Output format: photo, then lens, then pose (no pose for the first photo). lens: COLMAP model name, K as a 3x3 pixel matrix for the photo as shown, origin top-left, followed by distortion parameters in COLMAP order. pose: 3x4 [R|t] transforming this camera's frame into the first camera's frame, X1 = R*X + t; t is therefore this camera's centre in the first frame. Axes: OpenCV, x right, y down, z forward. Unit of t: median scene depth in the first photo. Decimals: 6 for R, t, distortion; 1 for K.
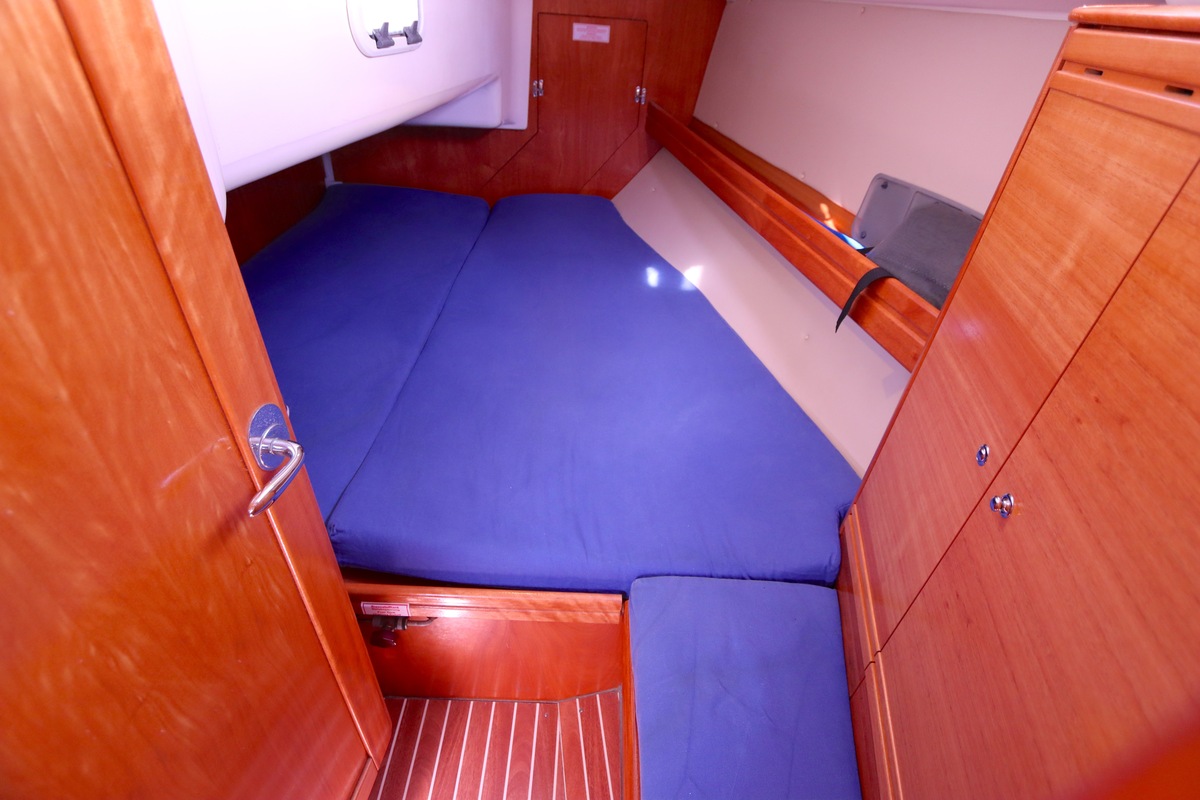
lens RADIAL K [[567.1, 0, 597.9], [0, 567.1, 394.9], [0, 0, 1]] dist [-0.017222, 0.000678]
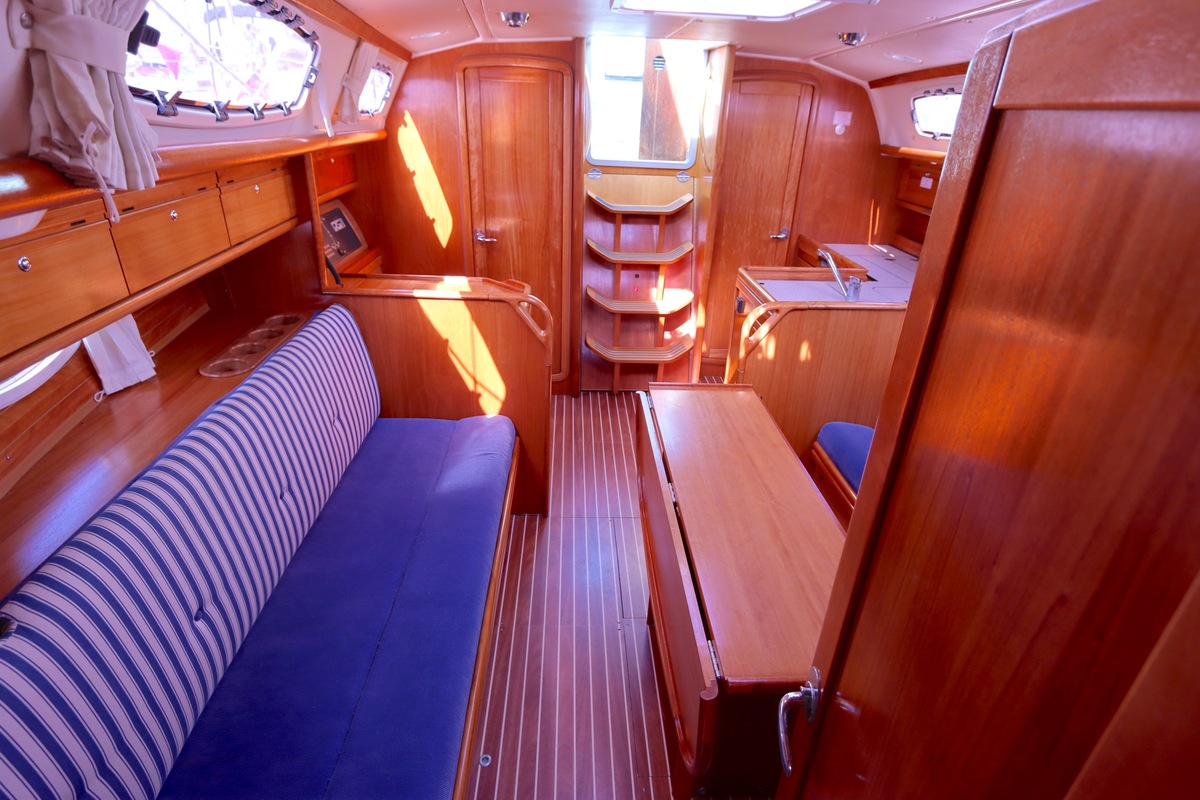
lens RADIAL K [[611.7, 0, 599.2], [0, 611.7, 399.3], [0, 0, 1]] dist [-0.020092, 0.004361]
pose [[0.183961, 0.379741, -0.906617, 7.181591], [-0.590667, 0.779956, 0.206837, 1.659043], [0.785666, 0.497459, 0.367782, -2.527605]]
